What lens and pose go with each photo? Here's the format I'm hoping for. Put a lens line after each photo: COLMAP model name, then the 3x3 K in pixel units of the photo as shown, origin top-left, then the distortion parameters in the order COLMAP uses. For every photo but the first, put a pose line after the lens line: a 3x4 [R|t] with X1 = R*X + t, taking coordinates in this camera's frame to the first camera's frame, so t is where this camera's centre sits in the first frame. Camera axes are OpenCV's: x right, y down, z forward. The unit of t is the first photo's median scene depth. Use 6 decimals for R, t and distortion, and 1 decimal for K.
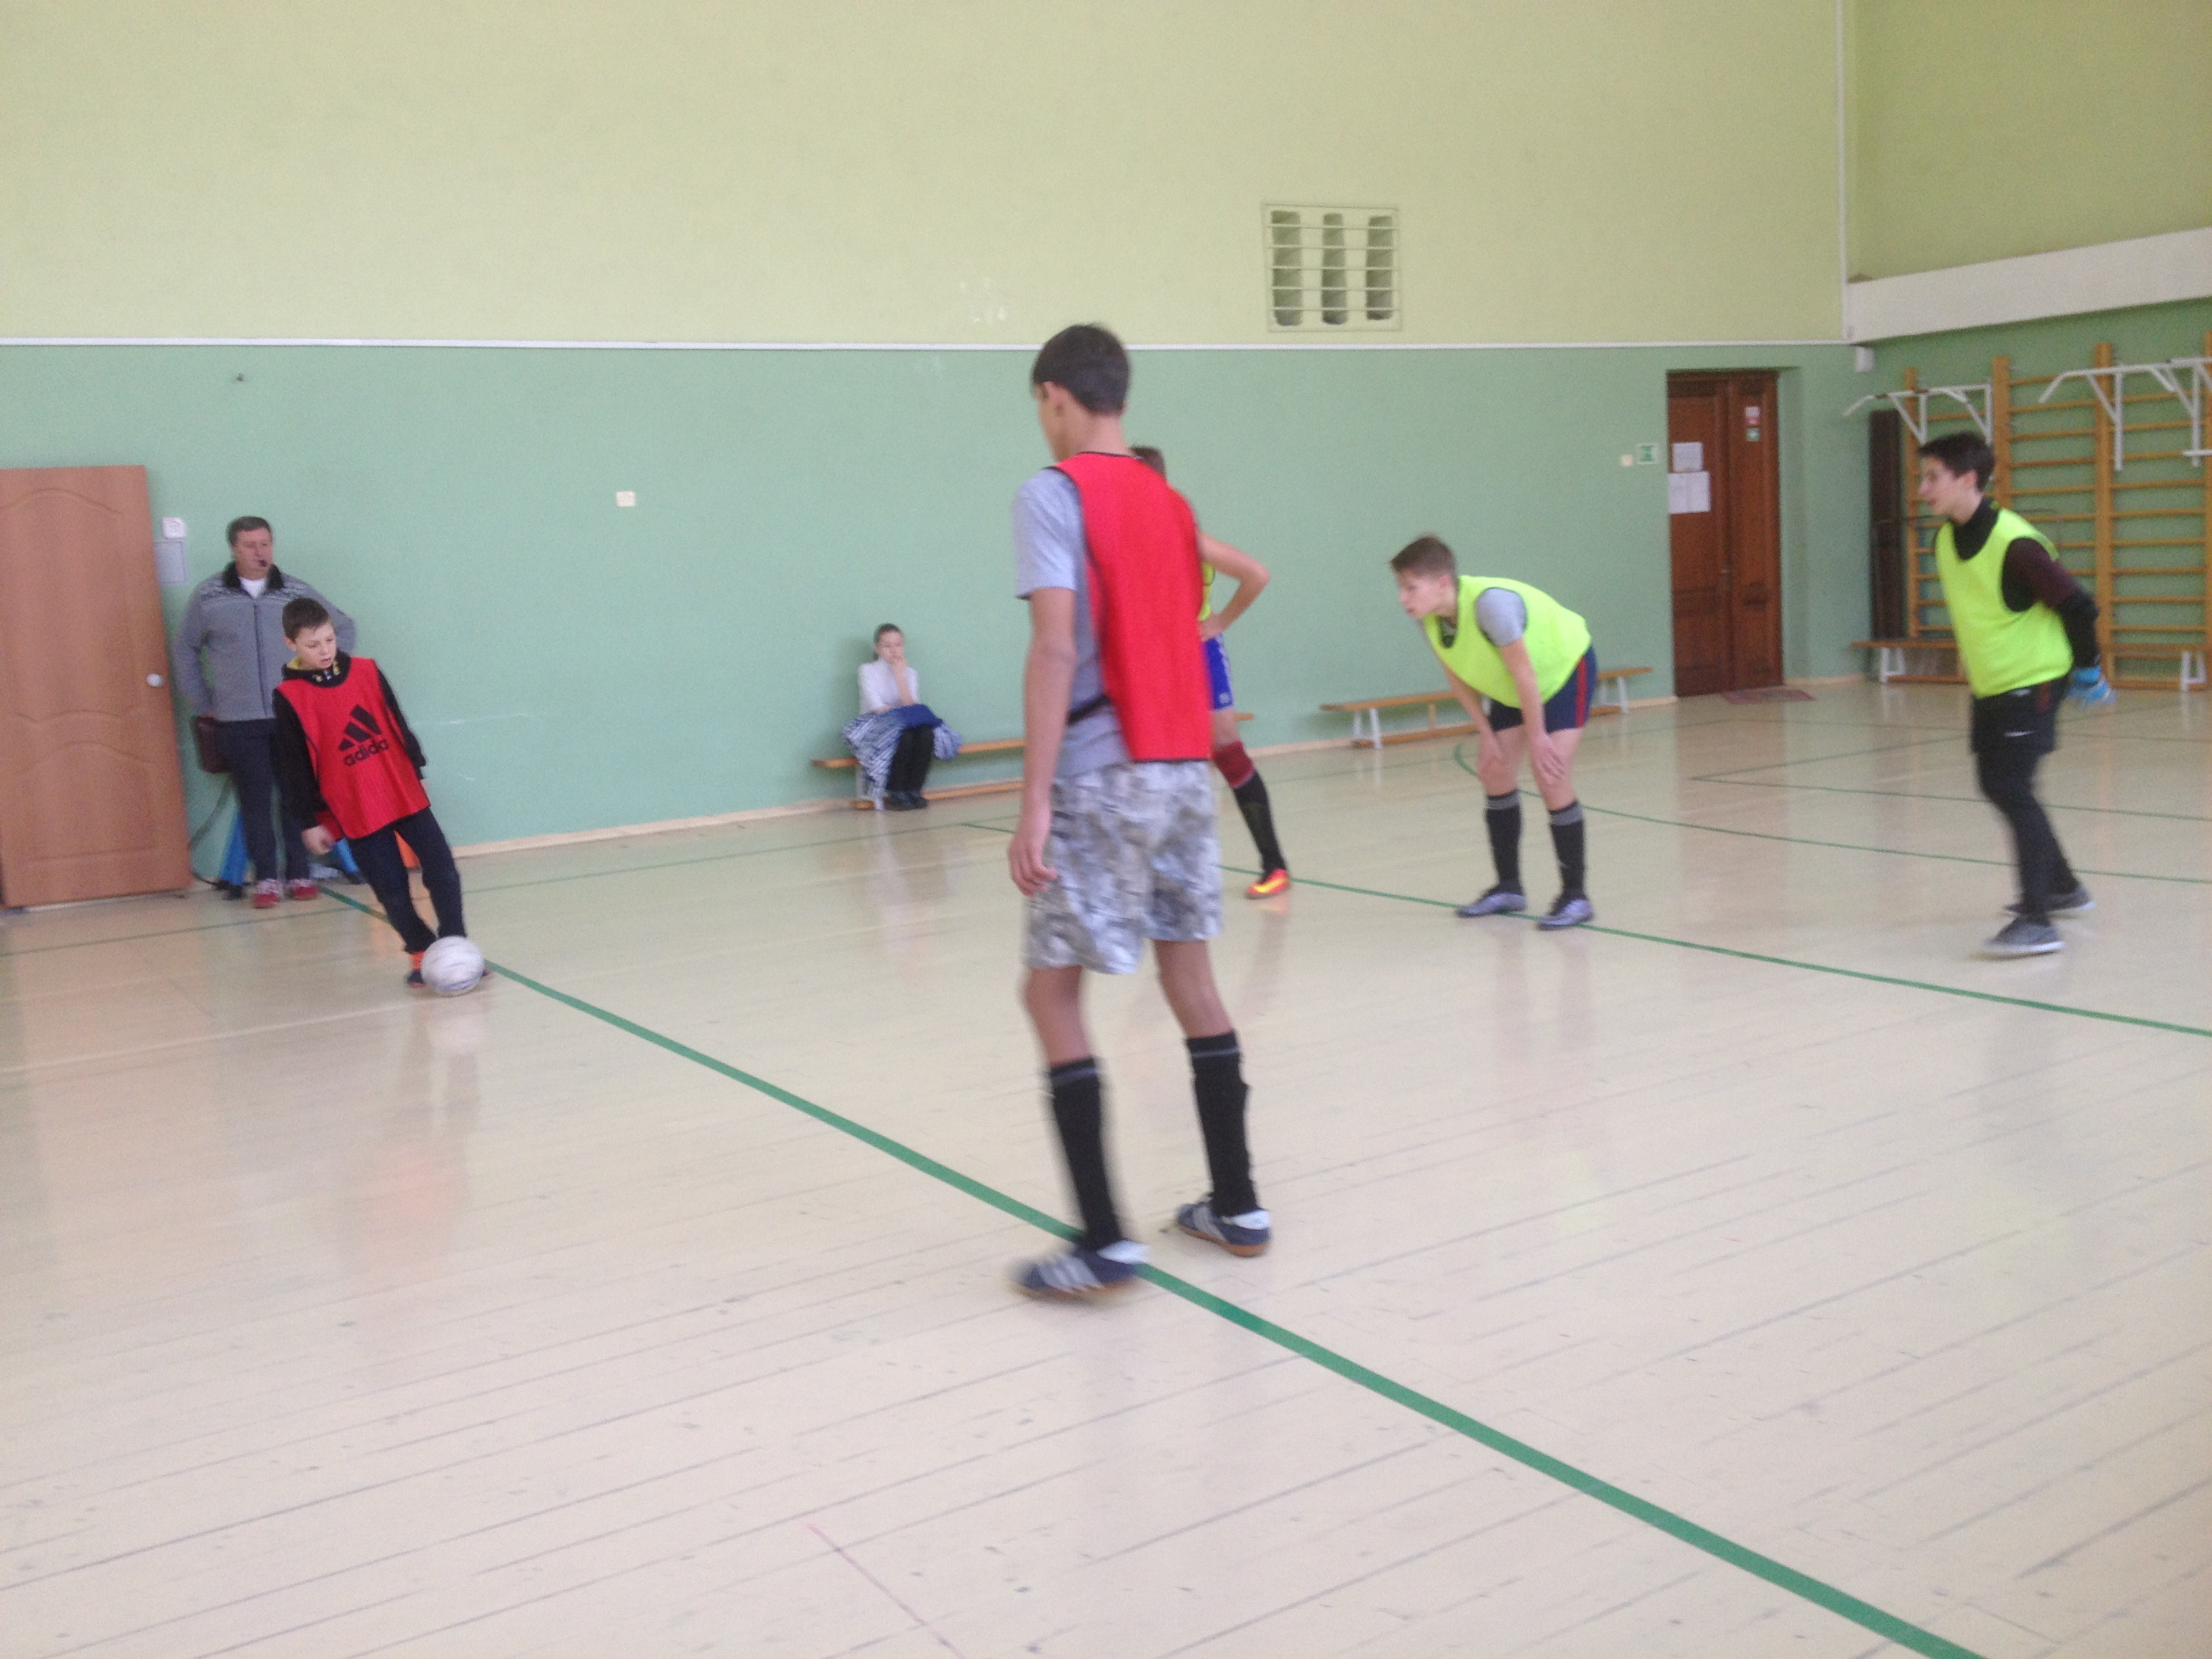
lens RADIAL K [[2080.0, 0, 1105.8], [0, 2080.0, 777.7], [0, 0, 1]] dist [0.126121, -0.202517]
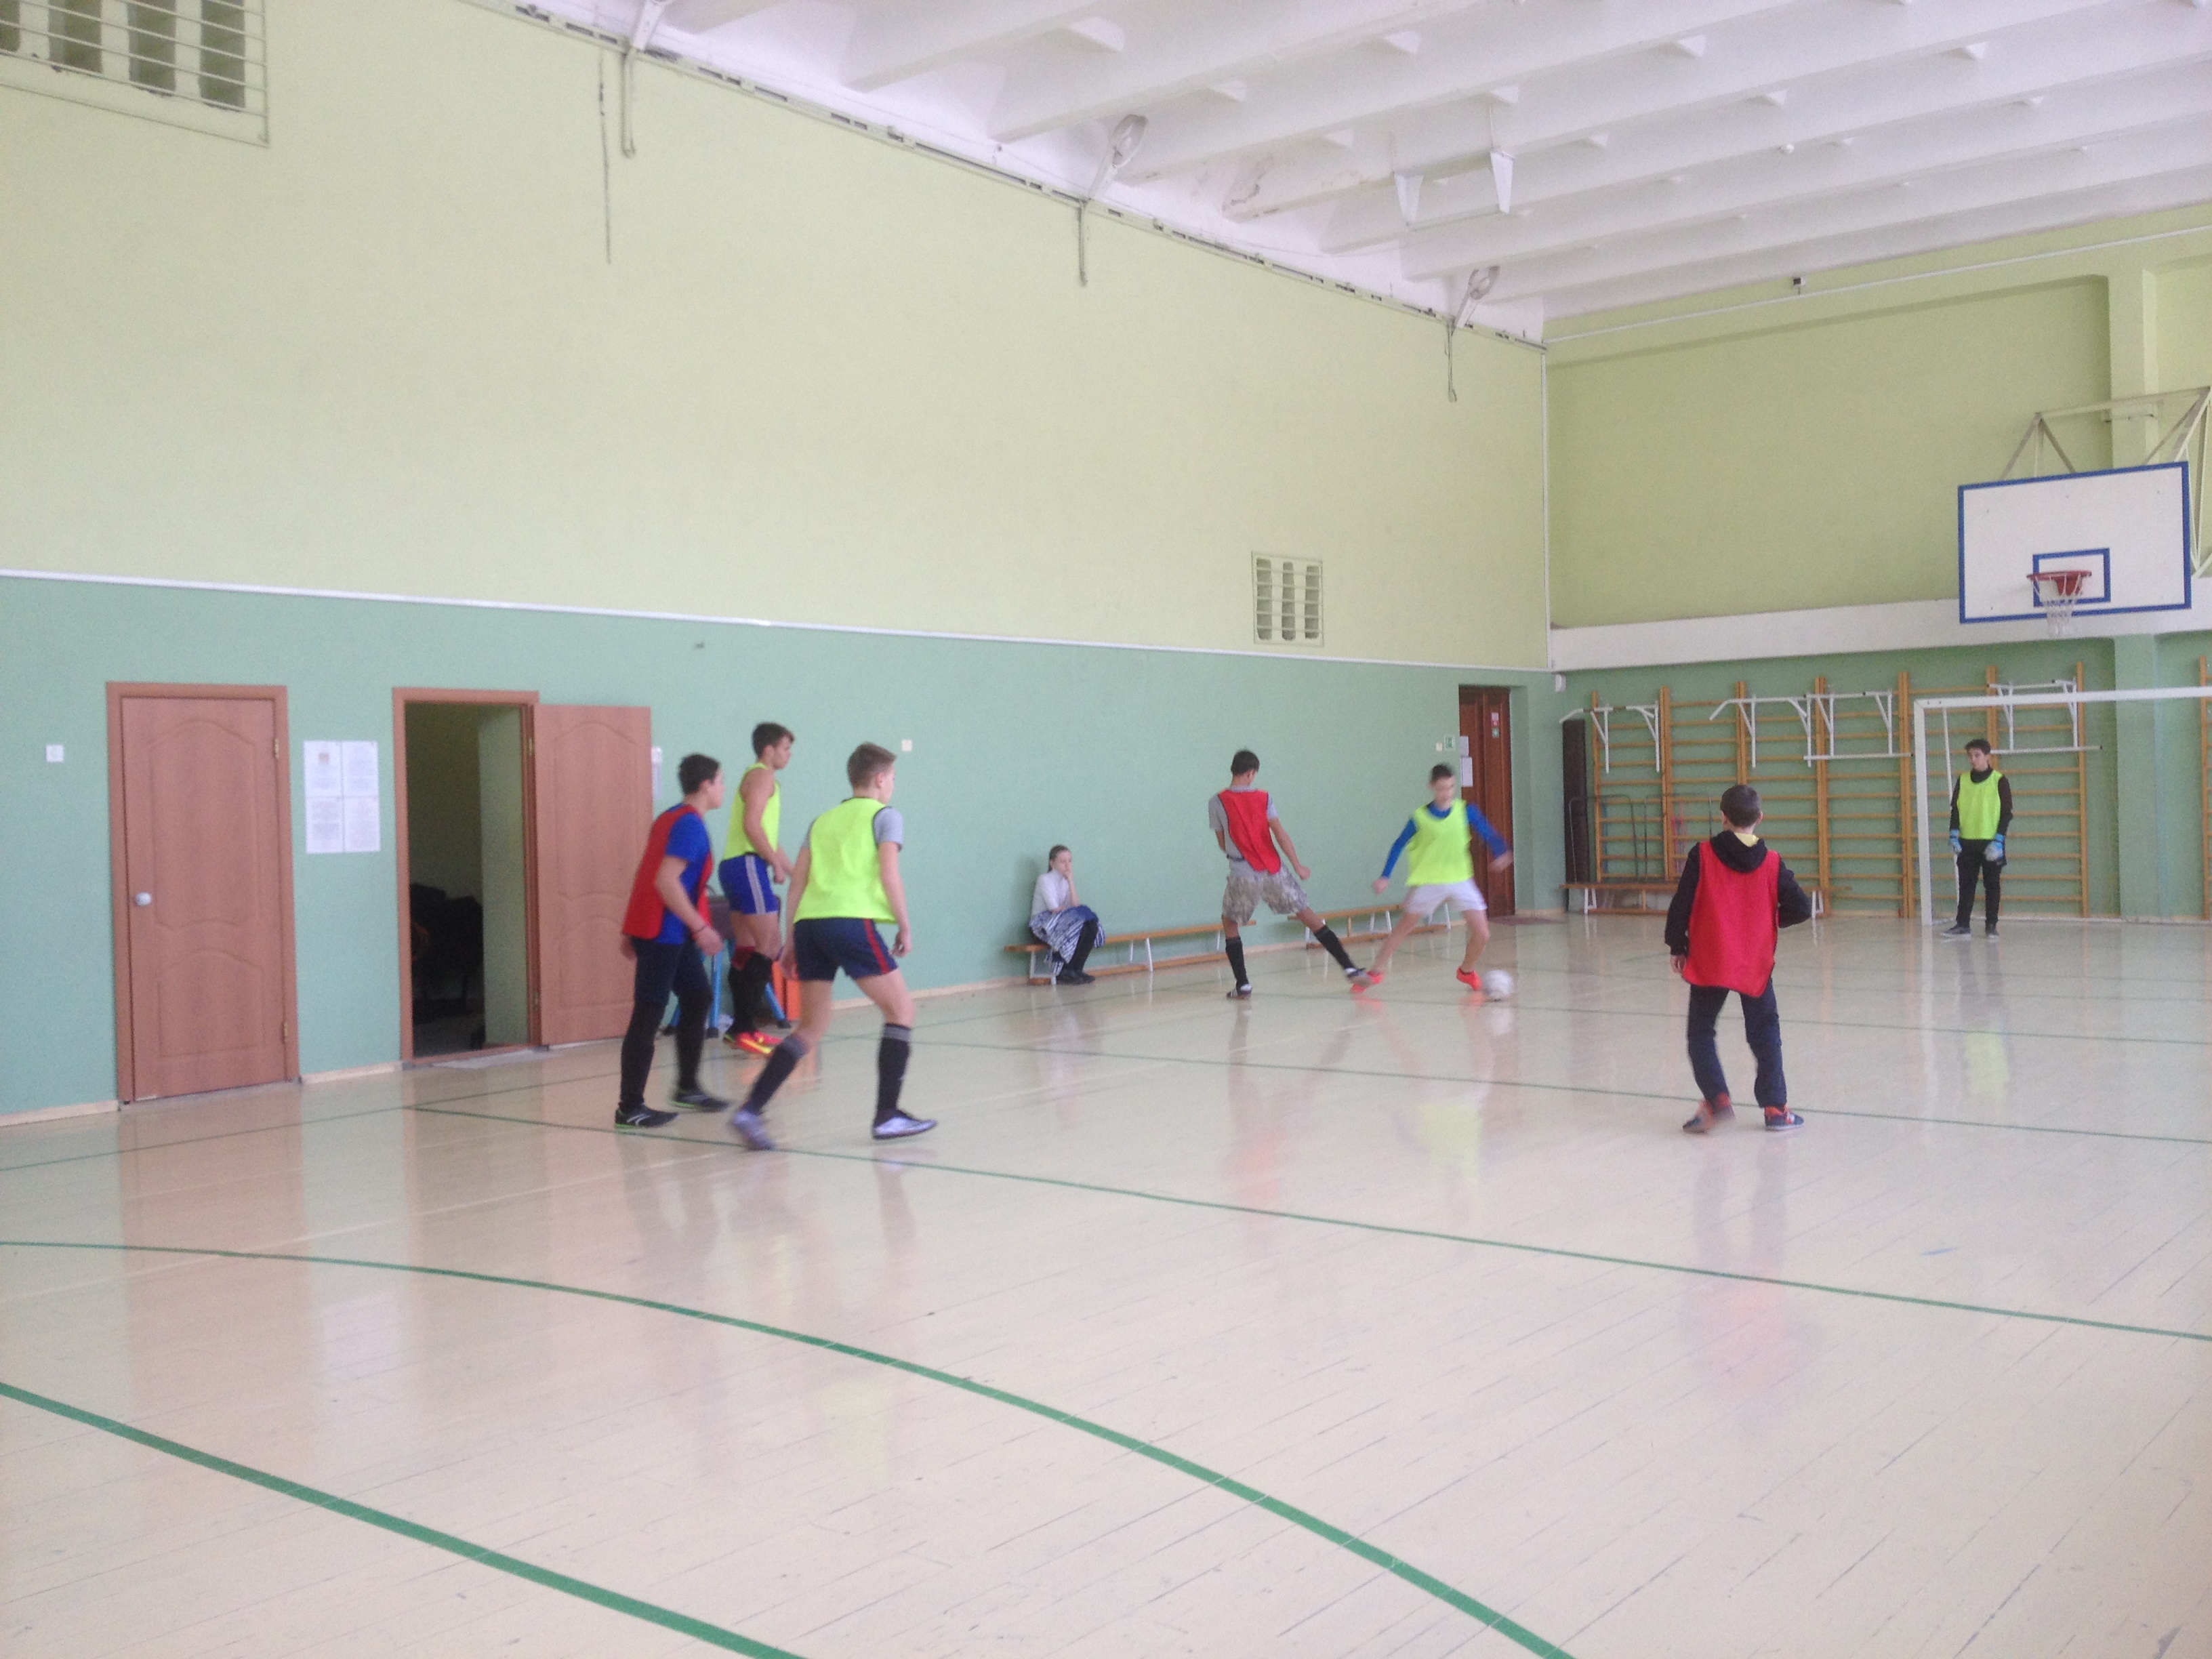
lens RADIAL K [[2059.4, 0, 1104.5], [0, 2059.4, 779.9], [0, 0, 1]] dist [0.133376, -0.214538]
pose [[0.944953, 0.032414, 0.325598, -0.439341], [0.011546, 0.991158, -0.132182, 0.051870], [-0.327004, 0.128665, 0.936223, -0.215147]]
